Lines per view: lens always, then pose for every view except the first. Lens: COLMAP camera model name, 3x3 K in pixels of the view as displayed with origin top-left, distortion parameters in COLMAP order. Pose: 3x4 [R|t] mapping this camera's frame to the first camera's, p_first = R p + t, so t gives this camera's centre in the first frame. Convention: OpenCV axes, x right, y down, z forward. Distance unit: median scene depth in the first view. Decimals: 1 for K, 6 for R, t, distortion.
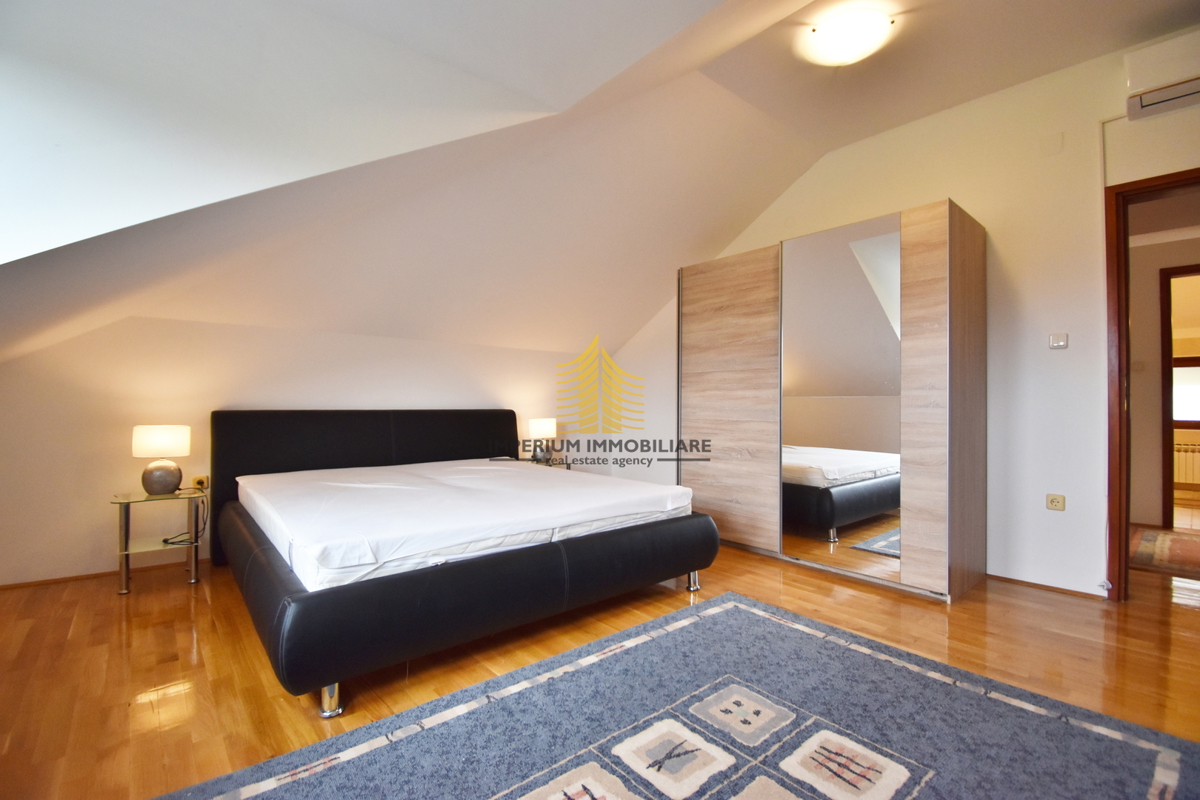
lens RADIAL K [[523.9, 0, 598.5], [0, 523.9, 399.6], [0, 0, 1]] dist [-0.010281, -0.009218]
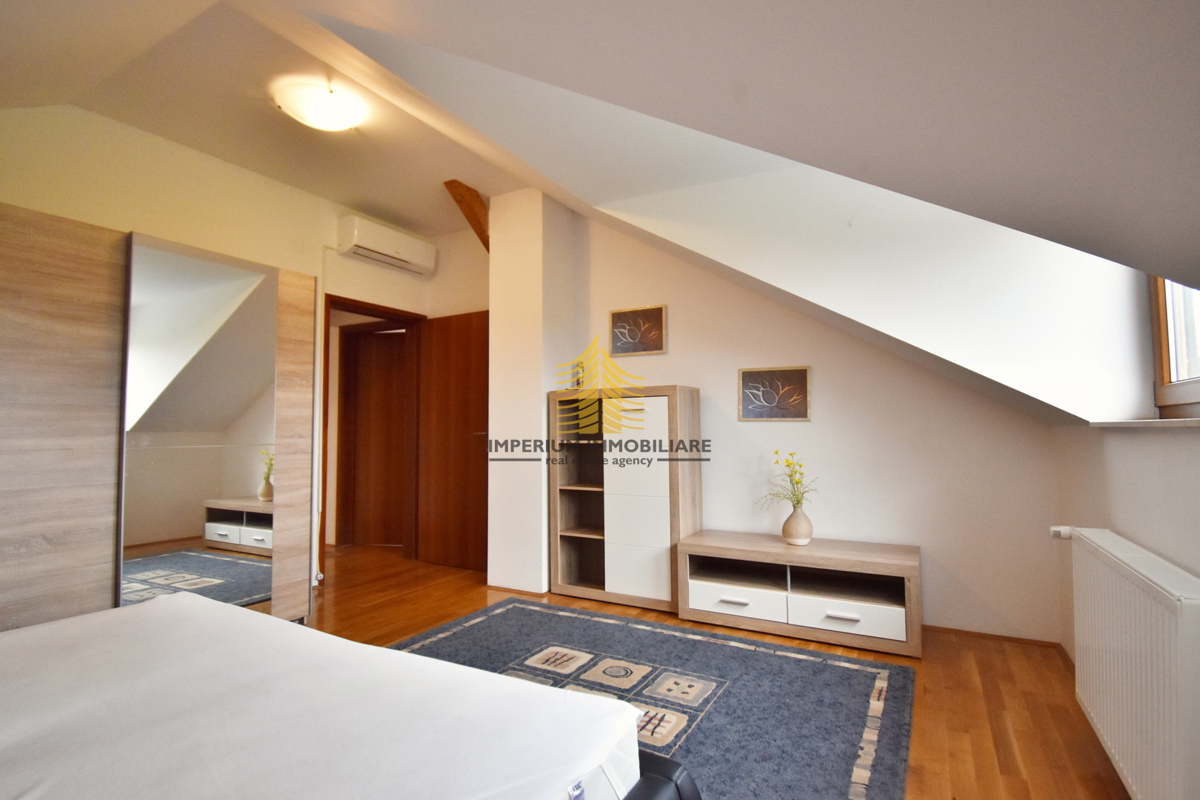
lens RADIAL K [[602.0, 0, 600.3], [0, 602.0, 399.9], [0, 0, 1]] dist [0.001582, 0.000106]
pose [[-0.367230, 0.044007, 0.929088, -1.158940], [-0.001943, 0.998842, -0.048079, -0.056502], [-0.930128, -0.019462, -0.366720, 1.245217]]
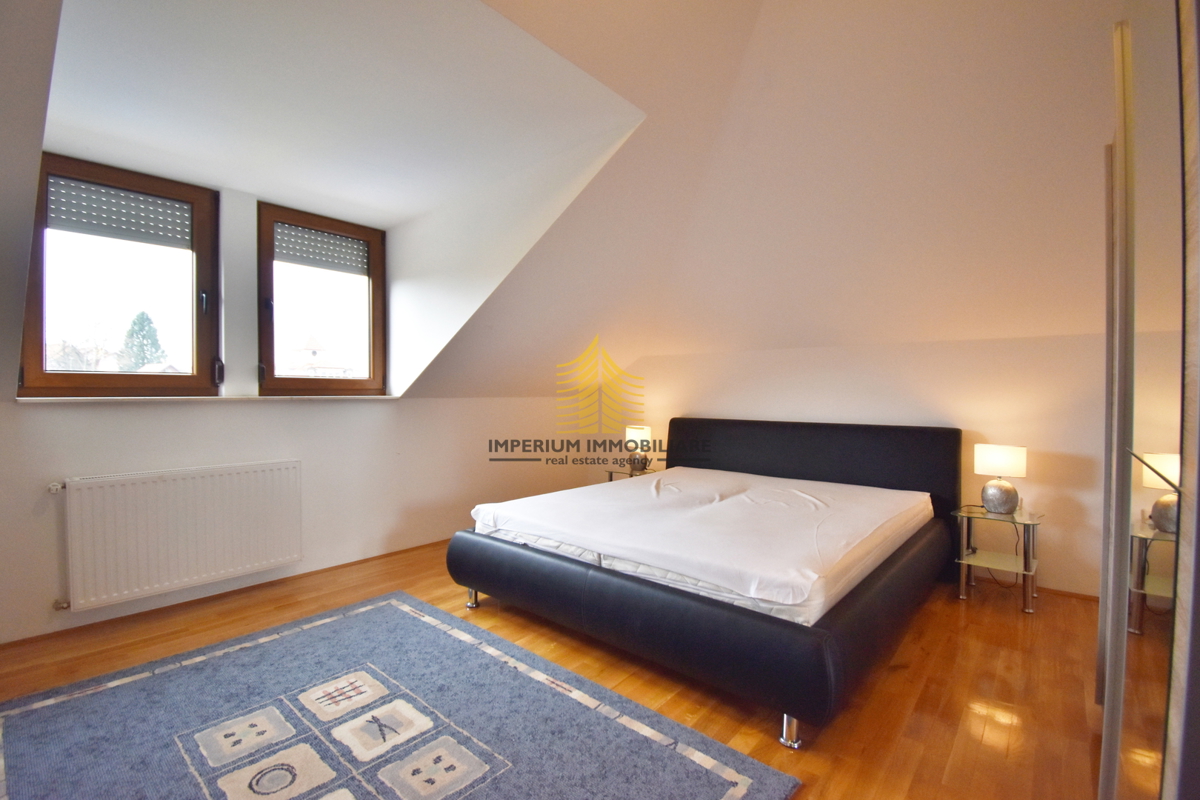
lens RADIAL K [[523.9, 0, 594.7], [0, 523.9, 399.6], [0, 0, 1]] dist [-0.010281, -0.009218]
pose [[0.177531, 0.015626, -0.983991, 1.135568], [0.005927, 0.999839, 0.016947, -0.086189], [0.984097, -0.008841, 0.177410, 1.020300]]
